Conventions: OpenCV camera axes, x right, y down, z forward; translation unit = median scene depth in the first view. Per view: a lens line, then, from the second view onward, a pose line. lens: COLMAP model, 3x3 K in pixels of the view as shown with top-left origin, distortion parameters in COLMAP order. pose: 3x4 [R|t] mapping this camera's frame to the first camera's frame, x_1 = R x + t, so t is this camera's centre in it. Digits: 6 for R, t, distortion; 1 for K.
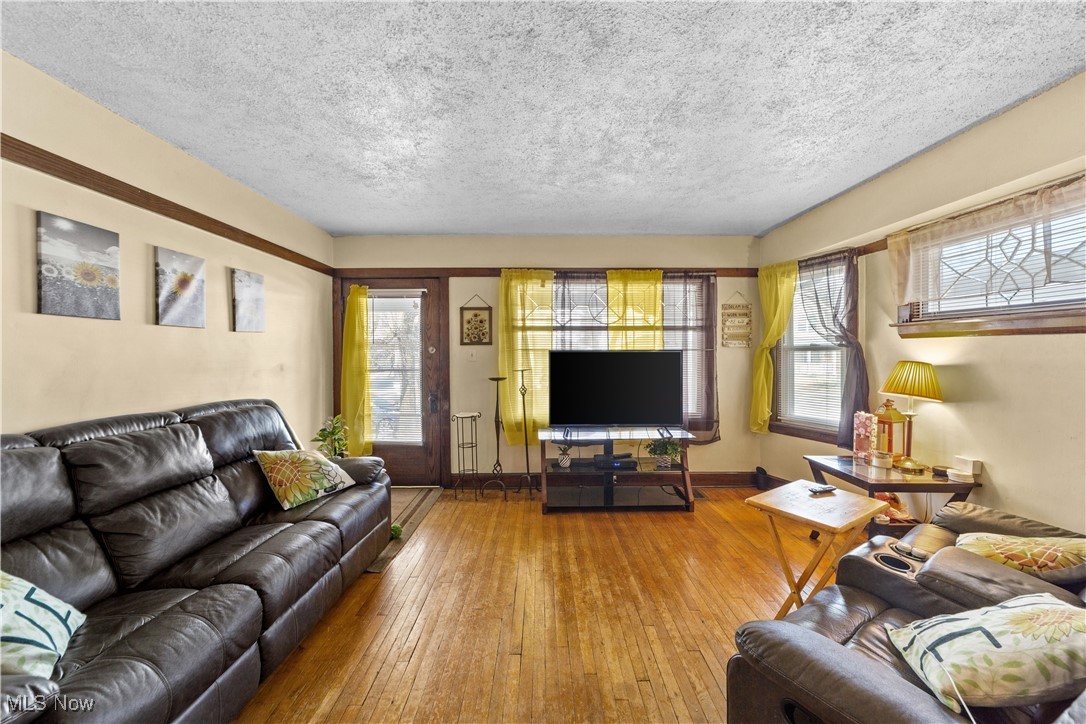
lens RADIAL K [[418.1, 0, 542.4], [0, 418.1, 354.8], [0, 0, 1]] dist [-0.011248, 0.002607]
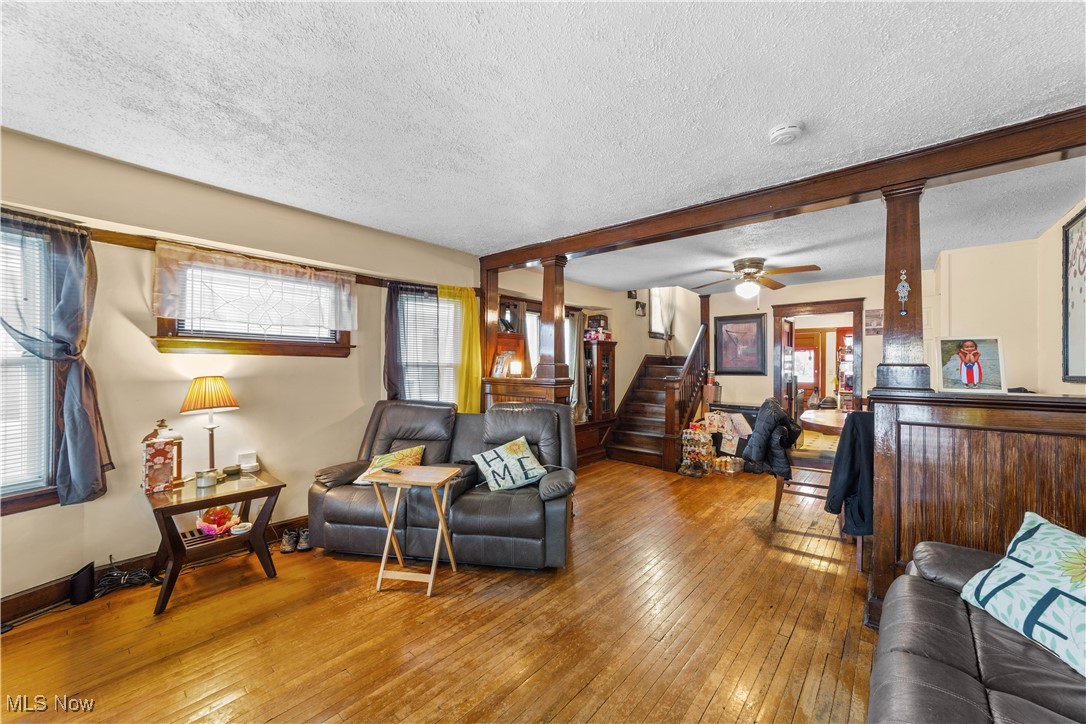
lens RADIAL K [[418.1, 0, 535.2], [0, 418.1, 363.9], [0, 0, 1]] dist [-0.011248, 0.002607]
pose [[-0.746762, 0.001136, 0.665090, -0.497908], [0.000678, 0.999999, -0.000947, -0.016815], [-0.665091, -0.000256, -0.746762, 1.489212]]
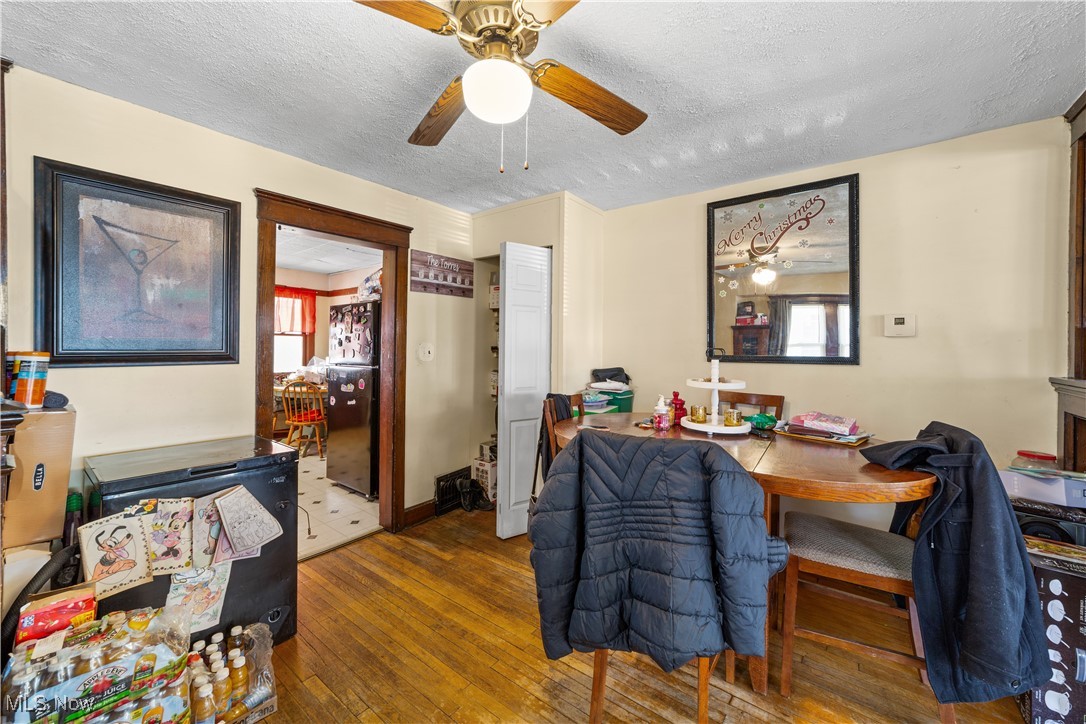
lens RADIAL K [[418.1, 0, 529.1], [0, 418.1, 346.2], [0, 0, 1]] dist [-0.011248, 0.002607]
pose [[-0.627508, -0.007501, -0.778574, 0.490562], [-0.017109, 0.999845, 0.004156, -0.002697], [0.778422, 0.015928, -0.627539, -0.210521]]
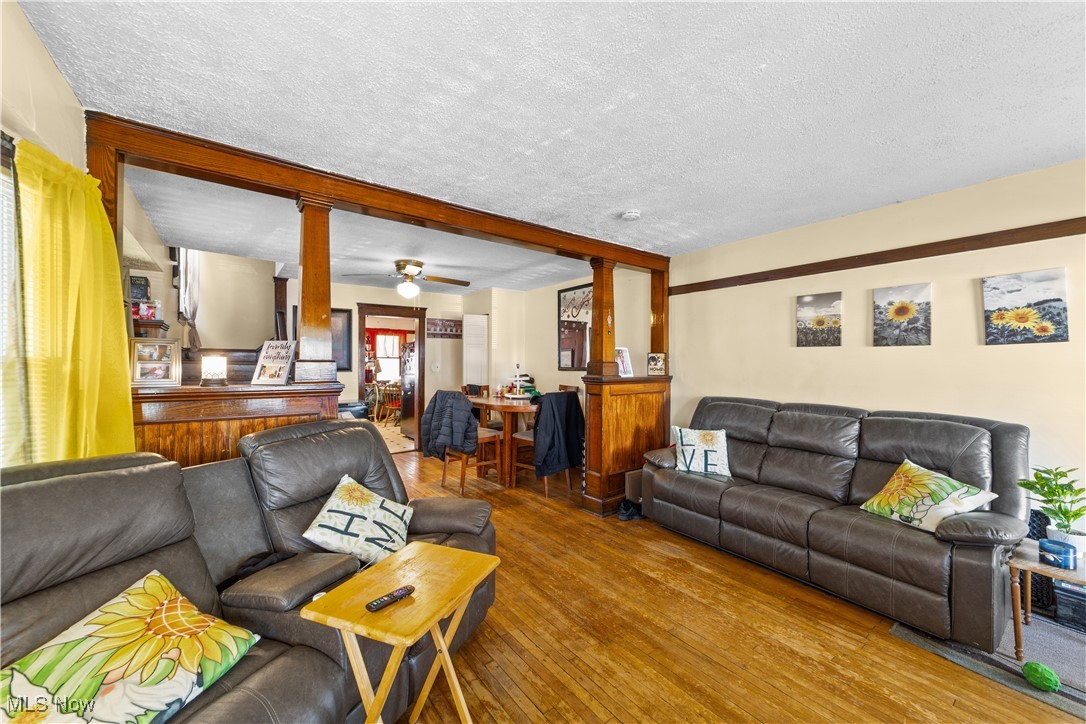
lens RADIAL K [[418.1, 0, 541.8], [0, 418.1, 363.7], [0, 0, 1]] dist [-0.011248, 0.002607]
pose [[-0.801961, 0.001180, -0.597375, 0.753782], [-0.004564, 0.999957, 0.008102, -0.021130], [0.597358, 0.009224, -0.801921, 1.415501]]
